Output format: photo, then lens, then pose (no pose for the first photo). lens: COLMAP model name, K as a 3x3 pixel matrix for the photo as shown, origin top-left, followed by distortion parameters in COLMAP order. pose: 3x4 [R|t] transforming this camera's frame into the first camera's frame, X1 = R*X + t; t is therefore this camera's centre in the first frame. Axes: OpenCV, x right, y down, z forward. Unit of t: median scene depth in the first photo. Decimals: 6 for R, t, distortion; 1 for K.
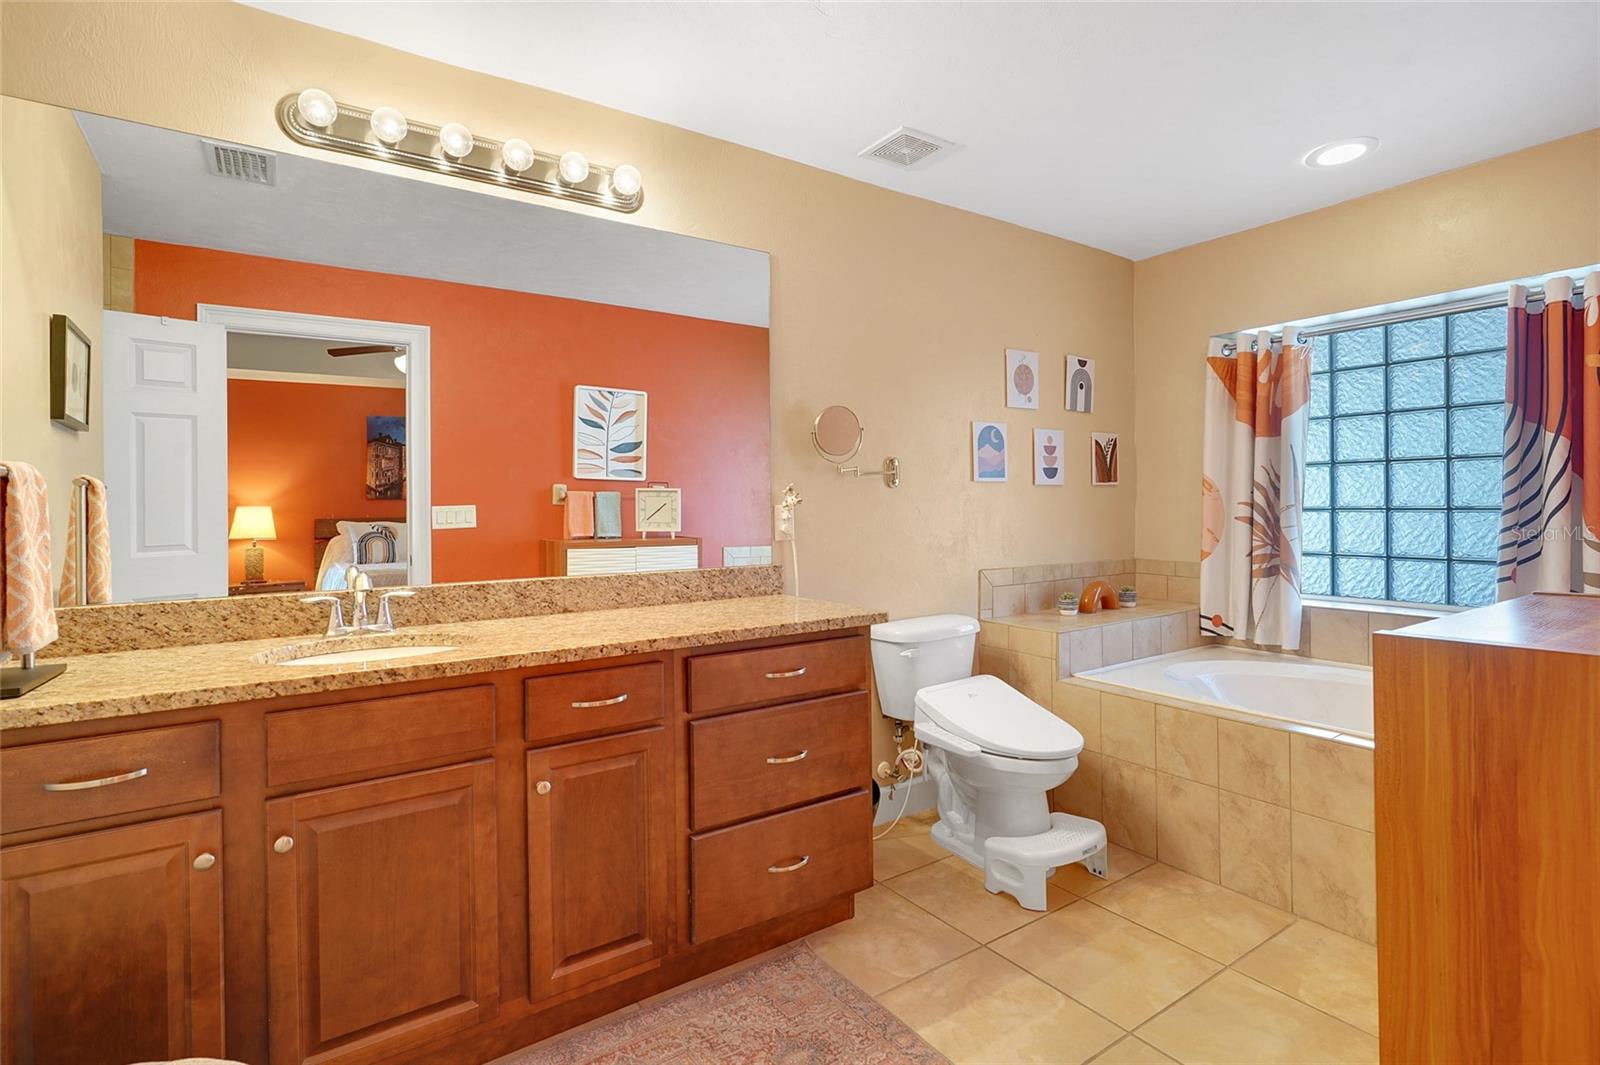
lens RADIAL K [[772.7, 0, 791.2], [0, 772.7, 514.7], [0, 0, 1]] dist [-0.002718, -0.000249]
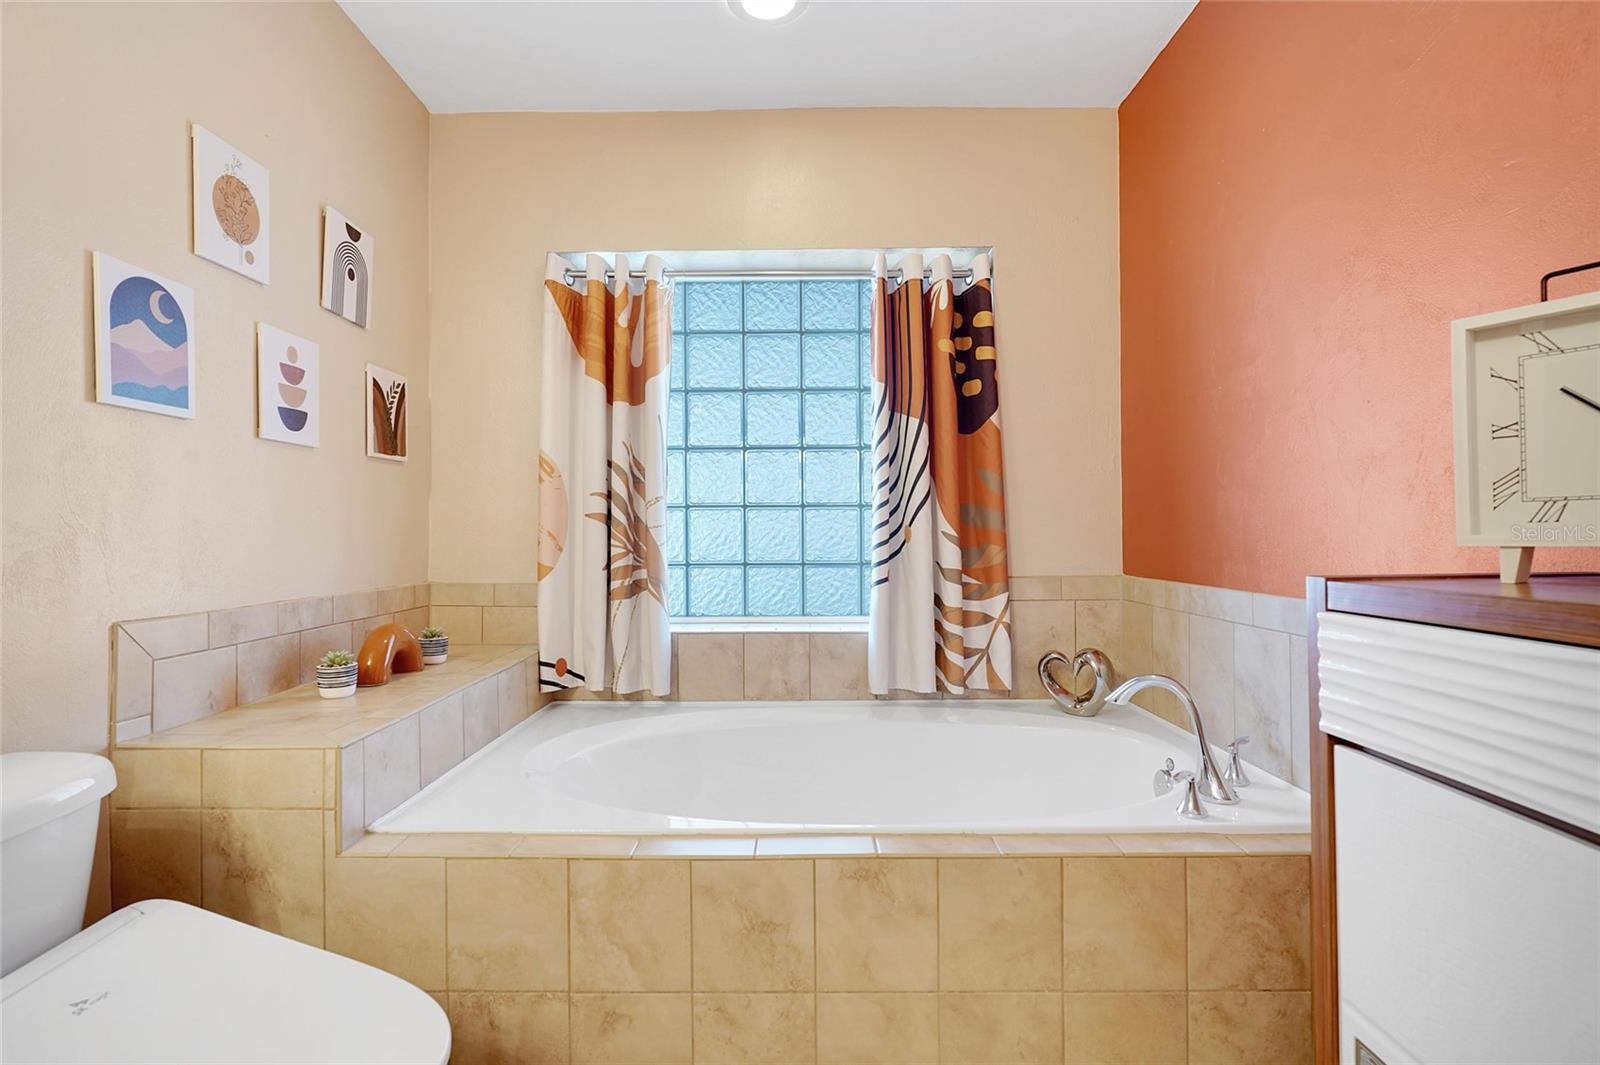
lens RADIAL K [[783.0, 0, 796.9], [0, 783.0, 528.3], [0, 0, 1]] dist [-0.010703, 0.011263]
pose [[0.566610, 0.010806, 0.823915, 0.105168], [0.009105, 0.999771, -0.019374, 0.031843], [-0.823936, 0.018479, 0.566382, 0.456696]]
